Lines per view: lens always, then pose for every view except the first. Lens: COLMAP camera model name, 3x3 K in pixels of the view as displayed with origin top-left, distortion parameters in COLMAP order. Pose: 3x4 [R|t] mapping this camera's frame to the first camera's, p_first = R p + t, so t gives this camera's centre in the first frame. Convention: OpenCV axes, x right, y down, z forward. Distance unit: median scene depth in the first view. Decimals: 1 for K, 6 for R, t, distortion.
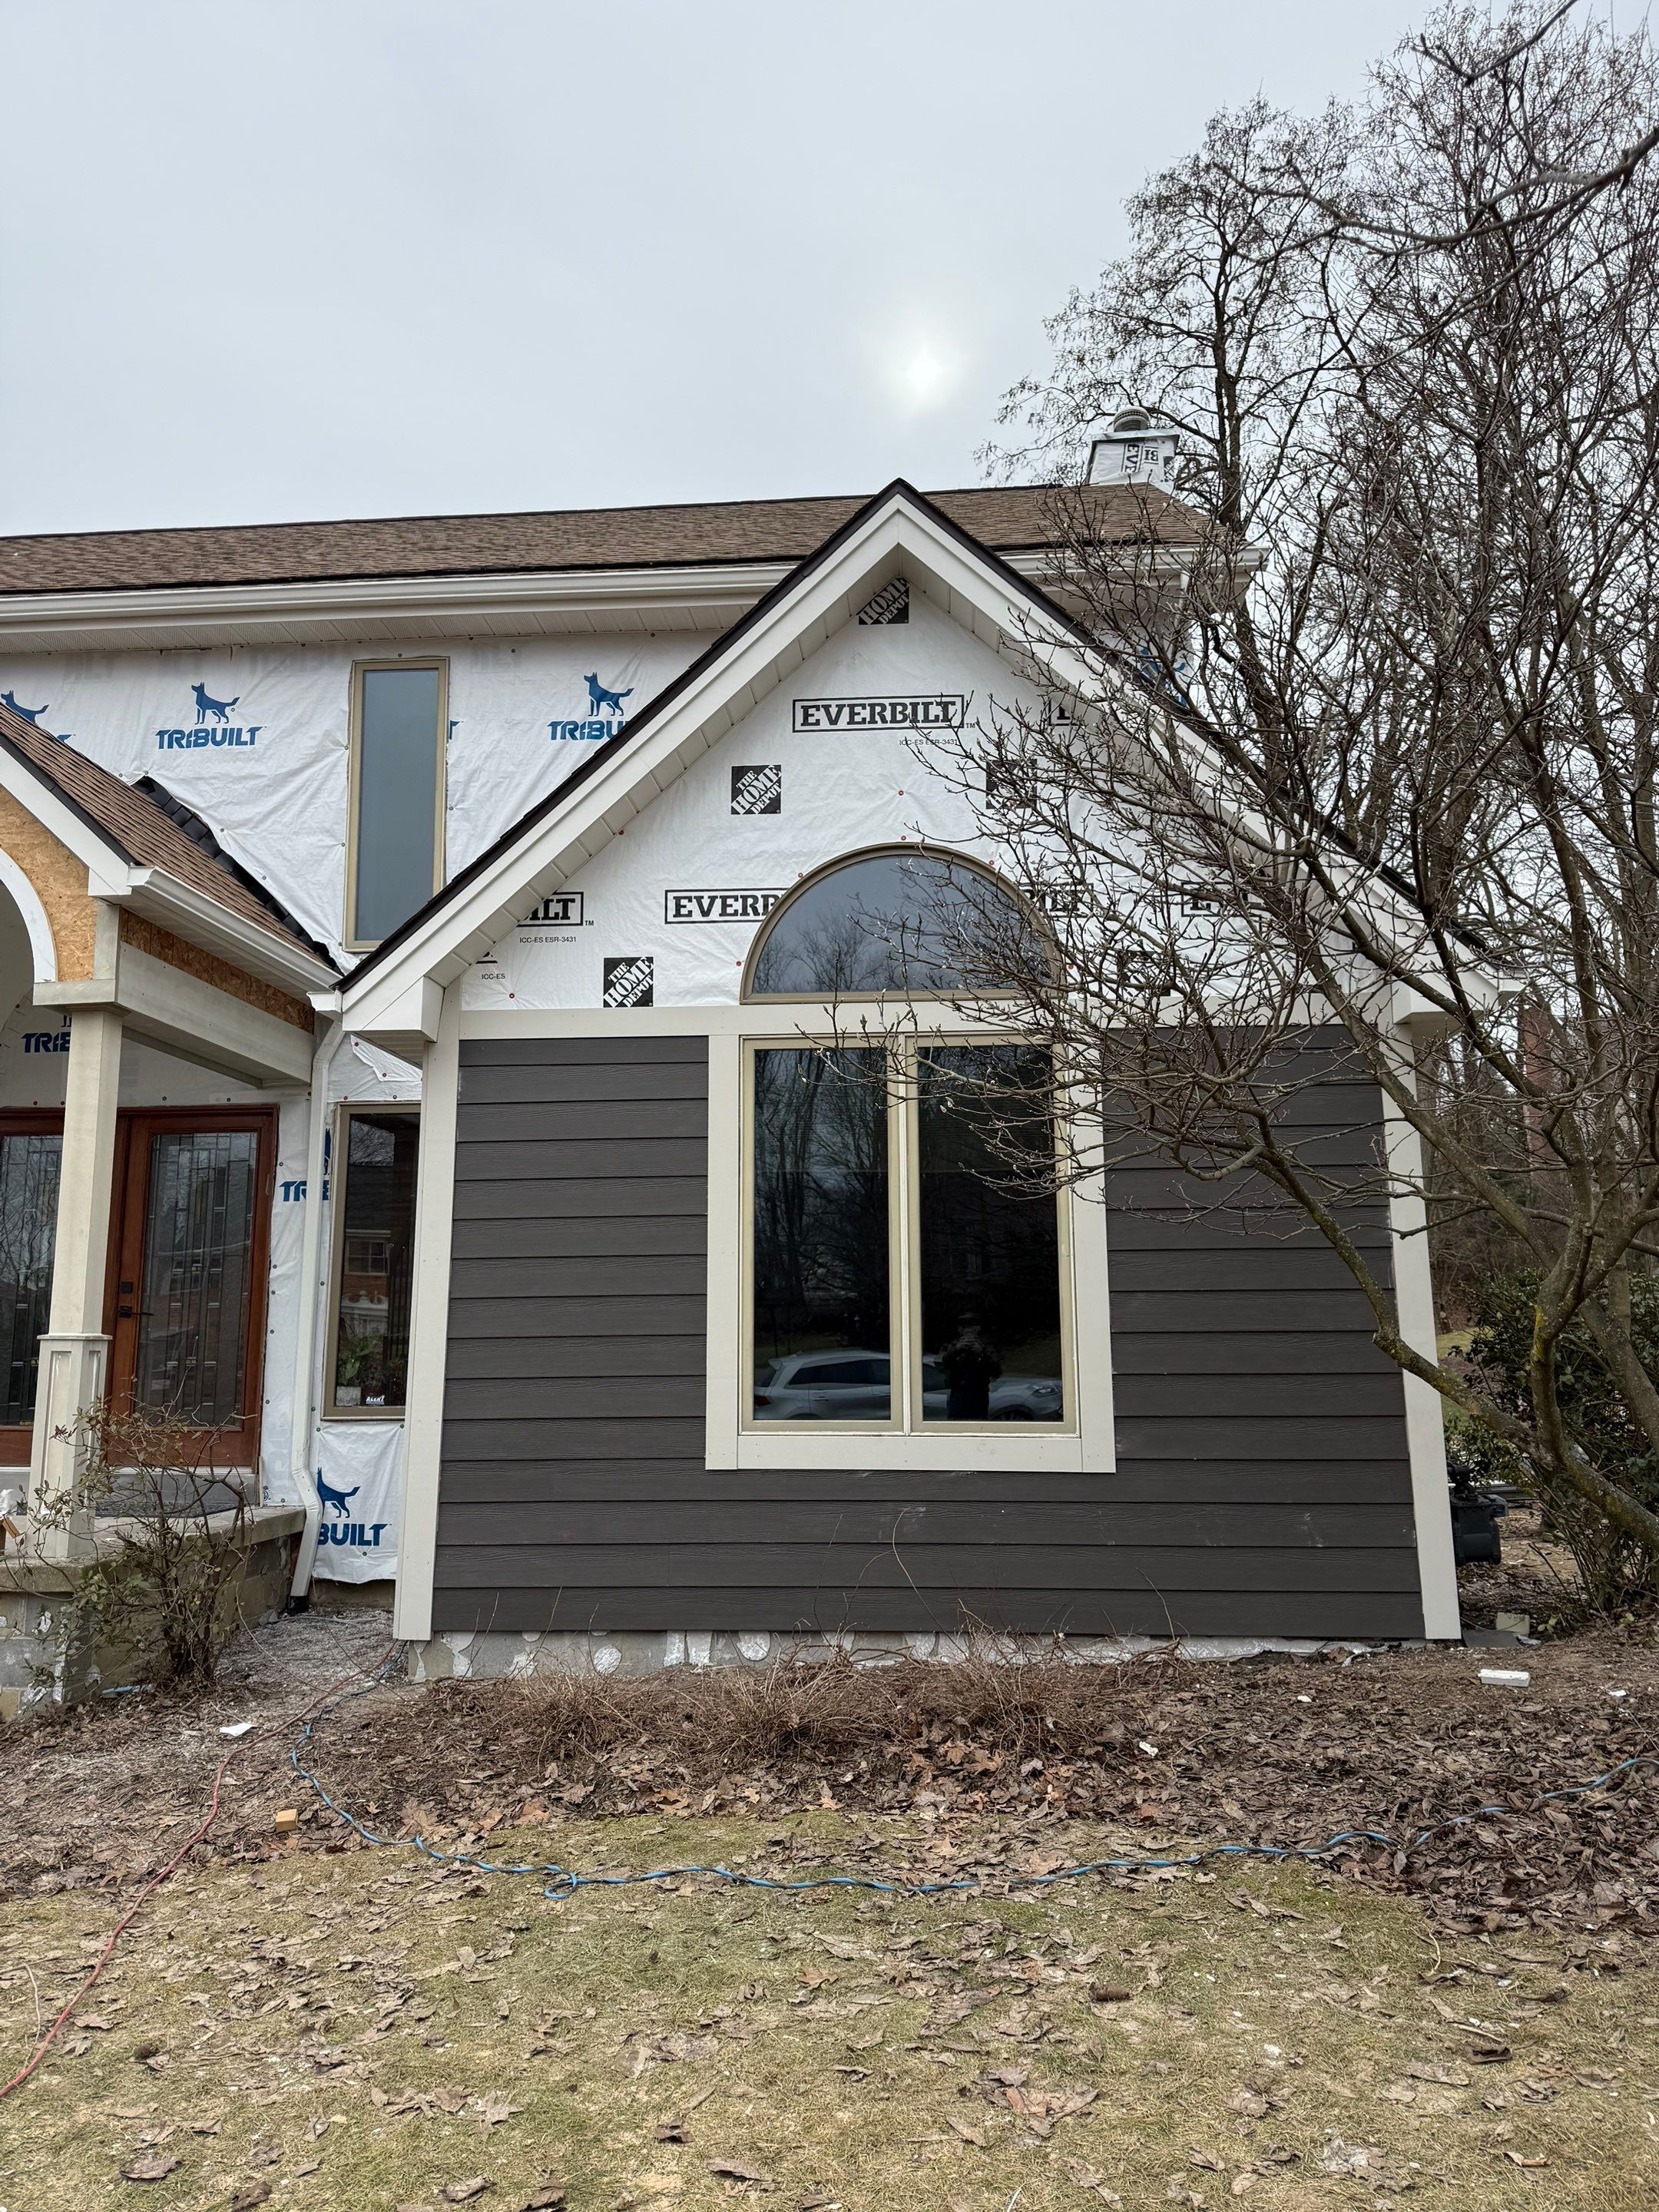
lens RADIAL K [[1544.9, 0, 829.5], [0, 1544.9, 1106.0], [0, 0, 1]] dist [0.082542, -0.099795]
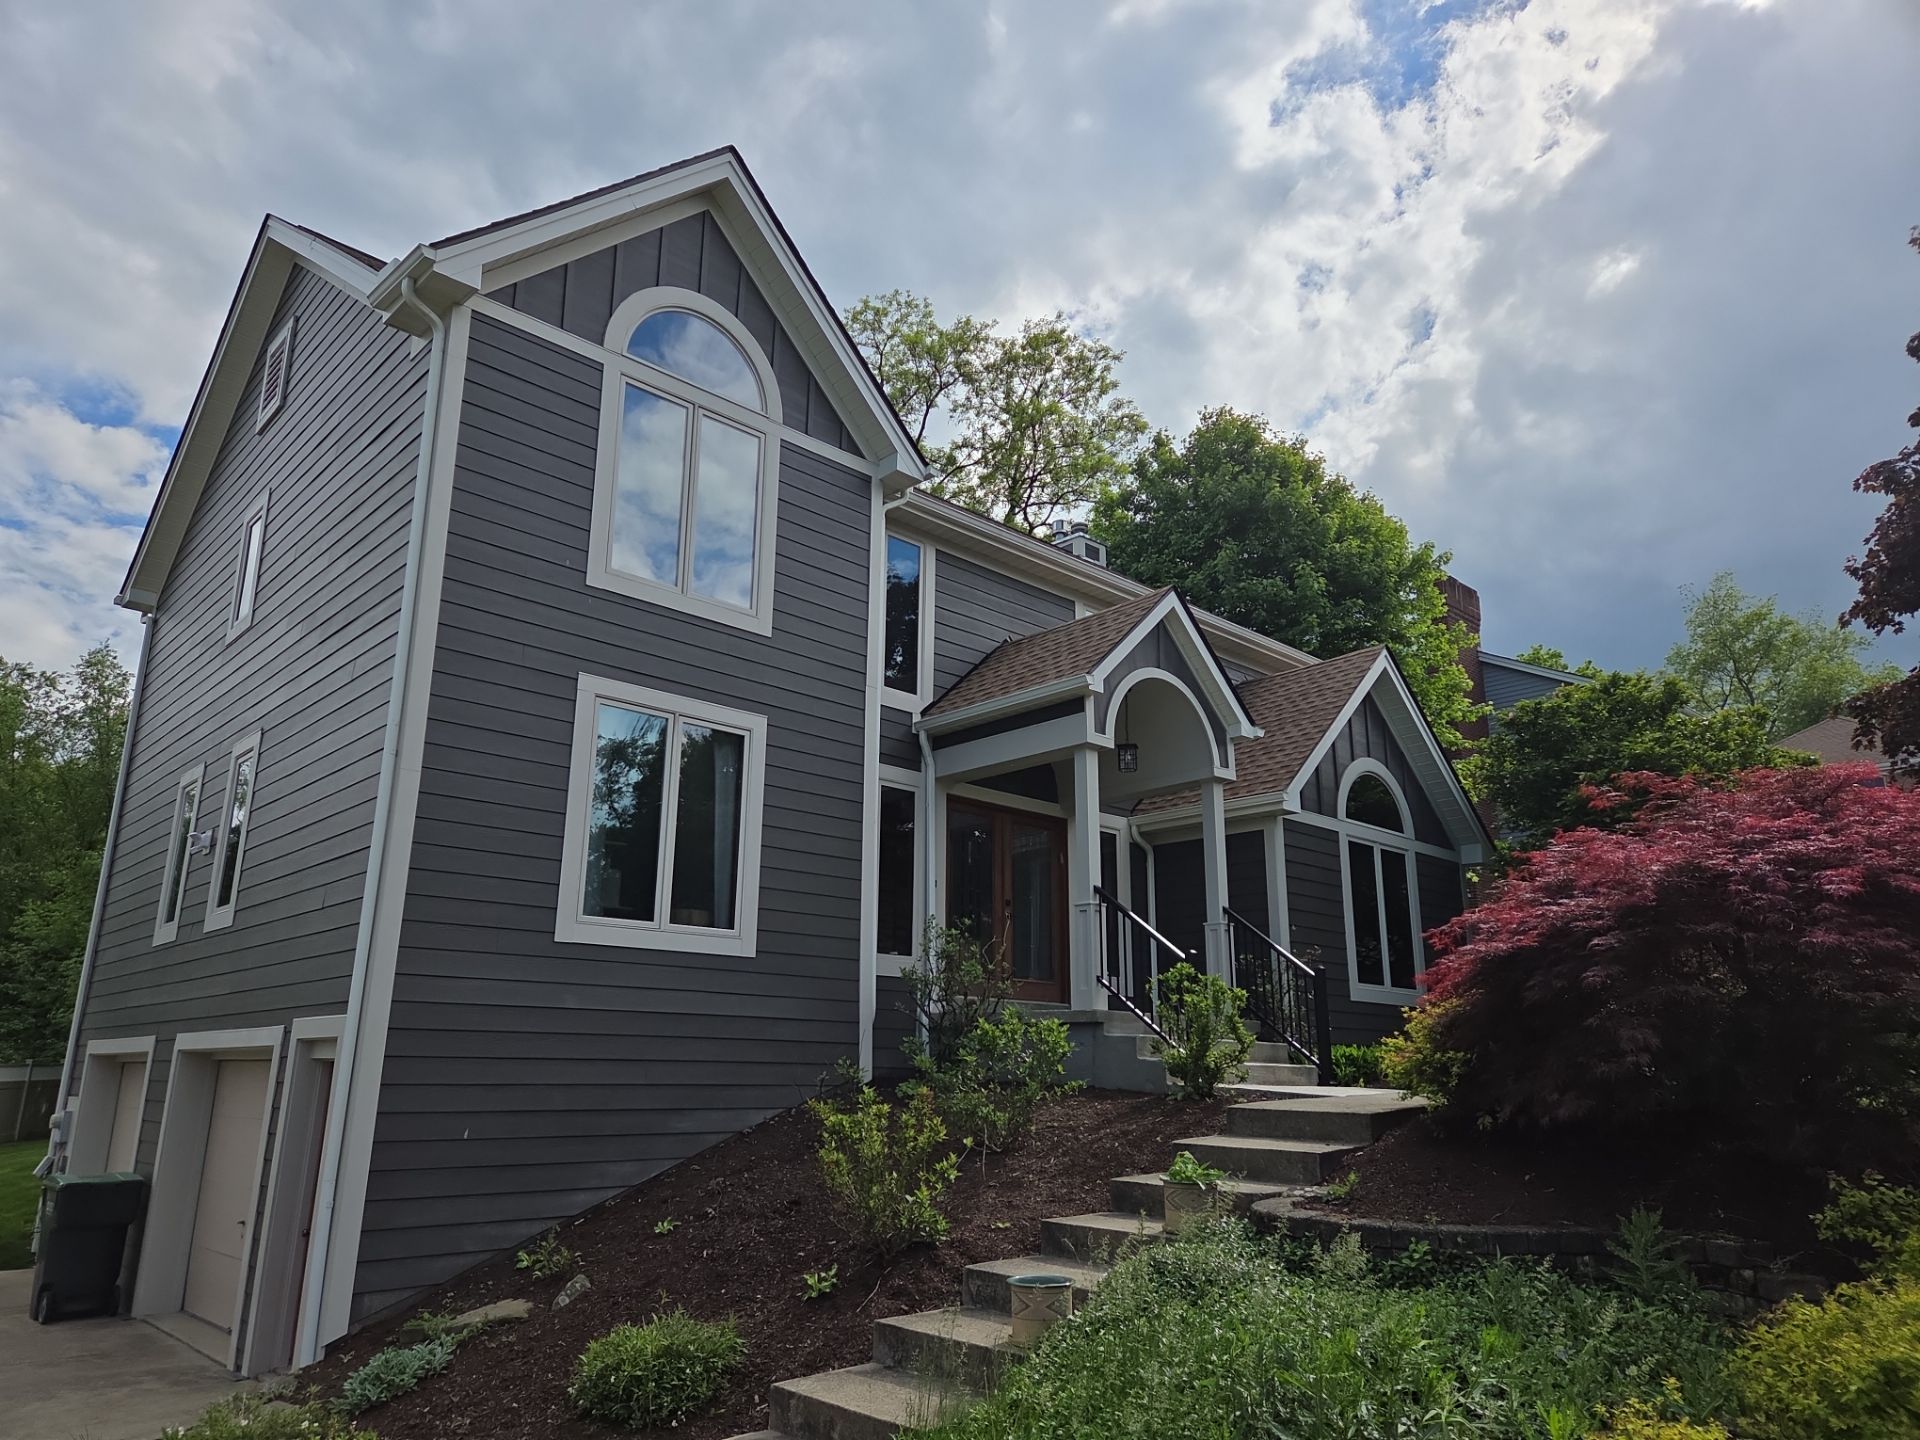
lens RADIAL K [[1281.1, 0, 930.2], [0, 1281.1, 751.8], [0, 0, 1]] dist [0.041663, -0.000330]
pose [[0.679733, 0.193506, 0.707473, -2.056393], [-0.126936, 0.981051, -0.146375, 0.220070], [-0.722392, 0.009692, 0.691416, 0.003730]]
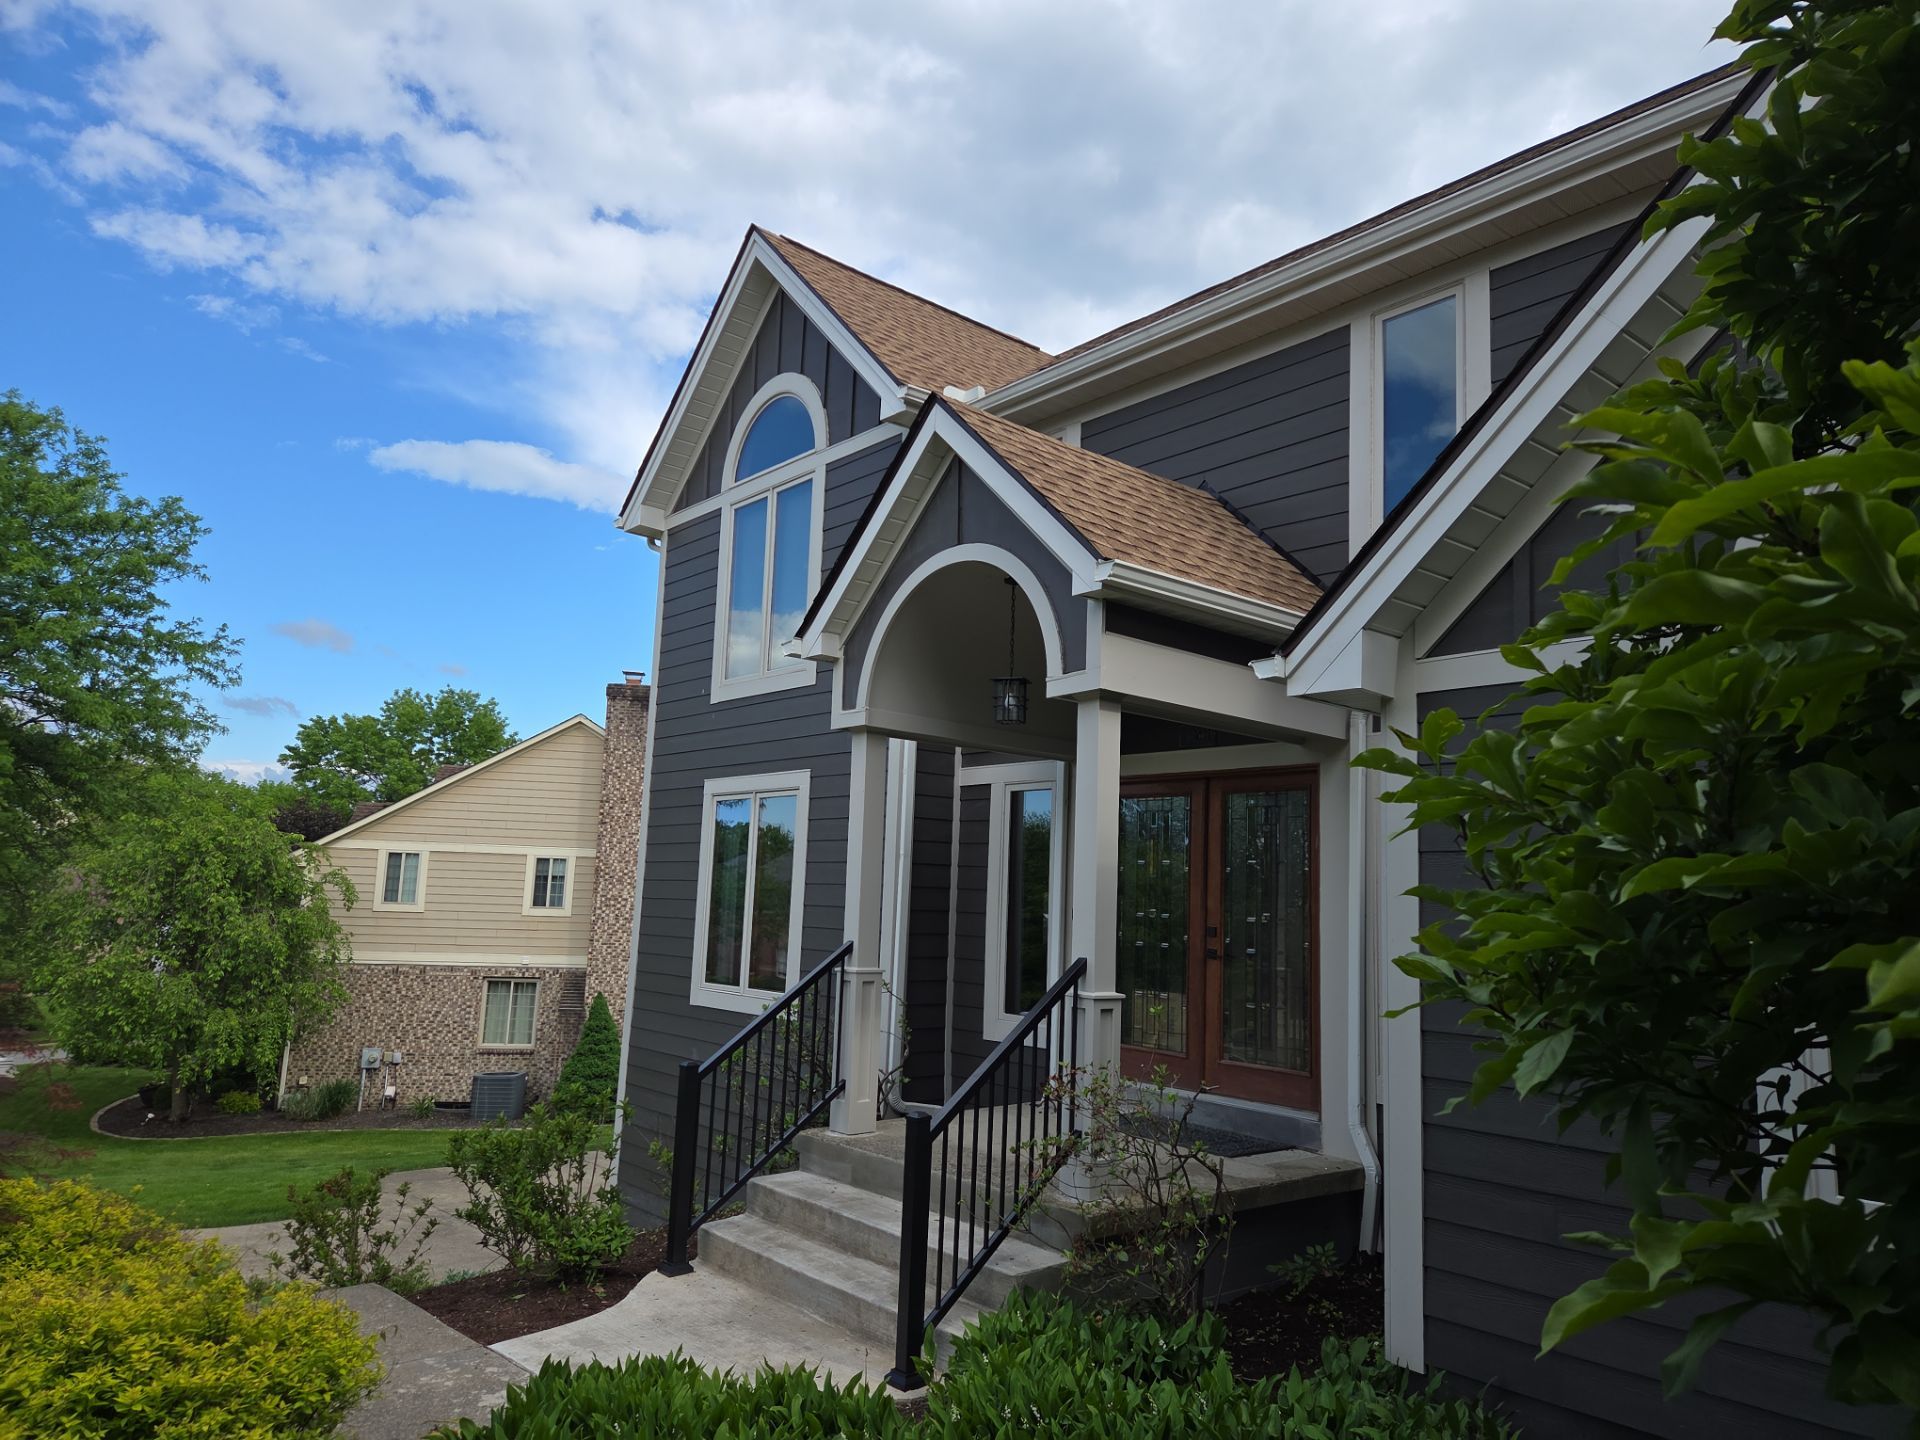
lens RADIAL K [[1263.6, 0, 960.5], [0, 1263.6, 742.6], [0, 0, 1]] dist [0.072975, -0.078381]
pose [[0.710320, -0.059951, -0.701321, 0.084891], [0.066967, 0.997603, -0.017452, -0.019779], [0.700686, -0.034569, 0.712632, 0.290700]]
